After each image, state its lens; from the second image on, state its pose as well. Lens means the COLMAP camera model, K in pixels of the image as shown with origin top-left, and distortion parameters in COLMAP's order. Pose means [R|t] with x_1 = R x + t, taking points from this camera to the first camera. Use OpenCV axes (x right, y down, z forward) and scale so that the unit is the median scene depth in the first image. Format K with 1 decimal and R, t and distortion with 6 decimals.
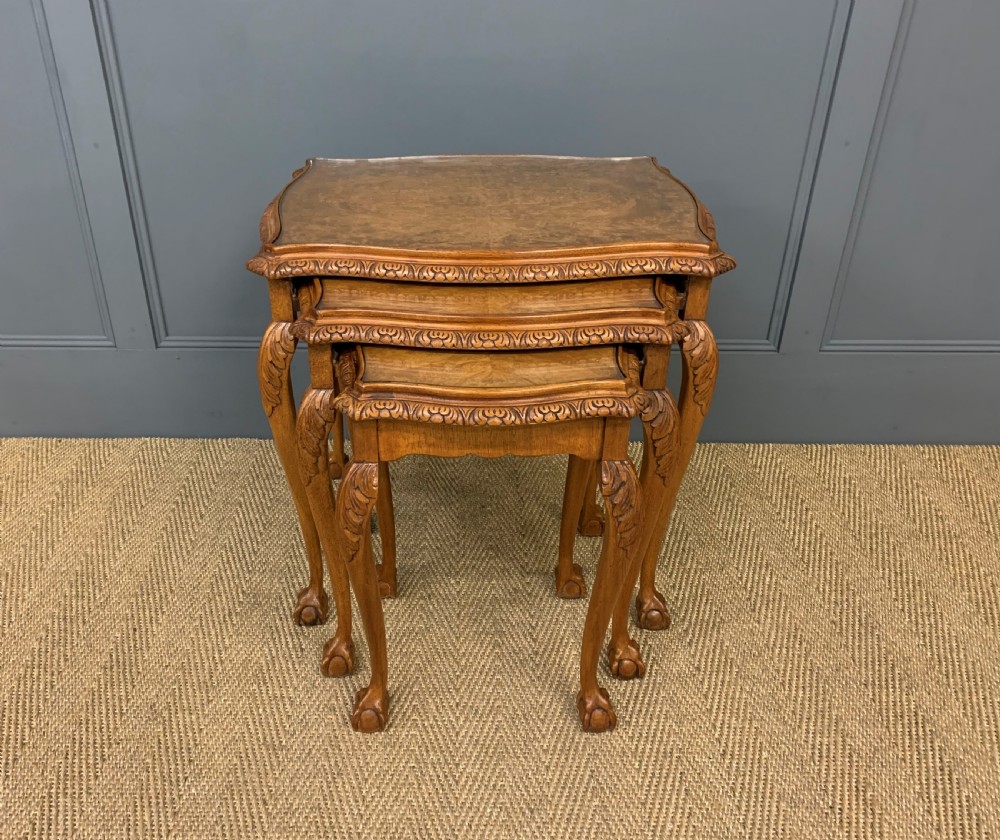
lens RADIAL K [[887.9, 0, 436.7], [0, 887.9, 422.4], [0, 0, 1]] dist [-0.008706, 0.032921]
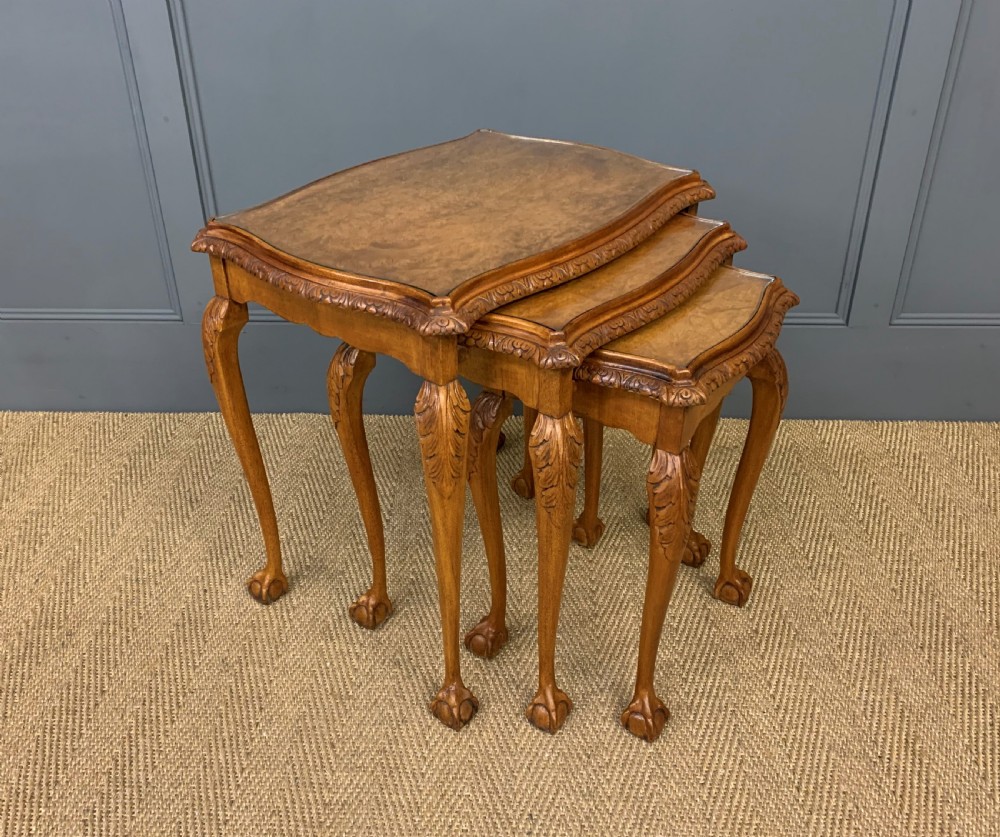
lens RADIAL K [[963.6, 0, 475.4], [0, 963.6, 427.6], [0, 0, 1]] dist [0.008728, 0.004303]
pose [[0.999515, 0.004127, -0.030850, 0.007044], [-0.004041, 0.999988, 0.002850, 0.043821], [0.030862, -0.002724, 0.999520, -0.116754]]
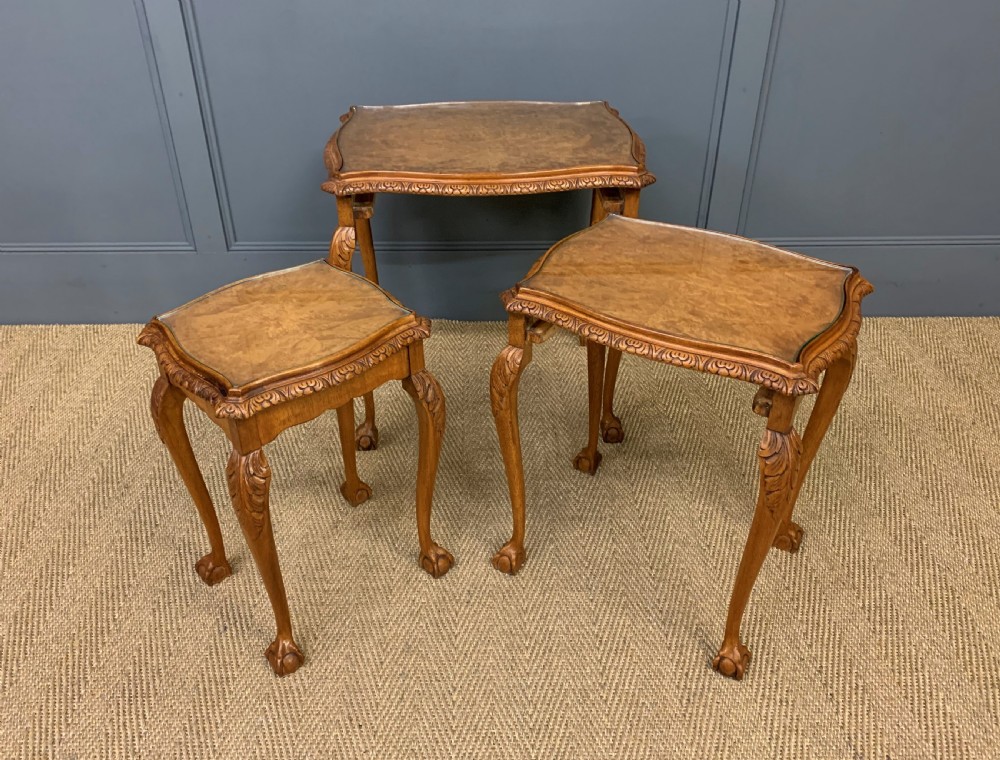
lens RADIAL K [[850.6, 0, 491.2], [0, 850.6, 374.1], [0, 0, 1]] dist [0.057806, -0.120337]
pose [[0.999216, -0.018401, 0.035041, 0.028221], [0.016882, 0.998926, 0.043151, 0.065670], [-0.035797, -0.042526, 0.998454, -0.367015]]
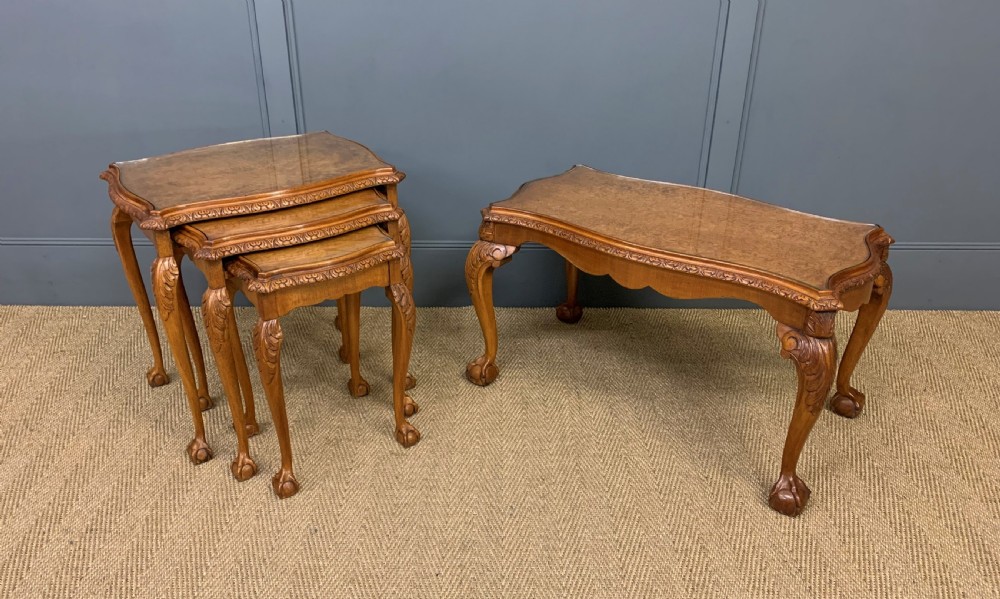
lens RADIAL K [[775.6, 0, 487.0], [0, 775.6, 315.7], [0, 0, 1]] dist [0.059549, -0.124335]
pose [[0.999798, -0.001853, 0.019997, -0.035367], [0.003108, 0.998014, -0.062919, 0.176032], [-0.019841, 0.062968, 0.997818, -0.543685]]
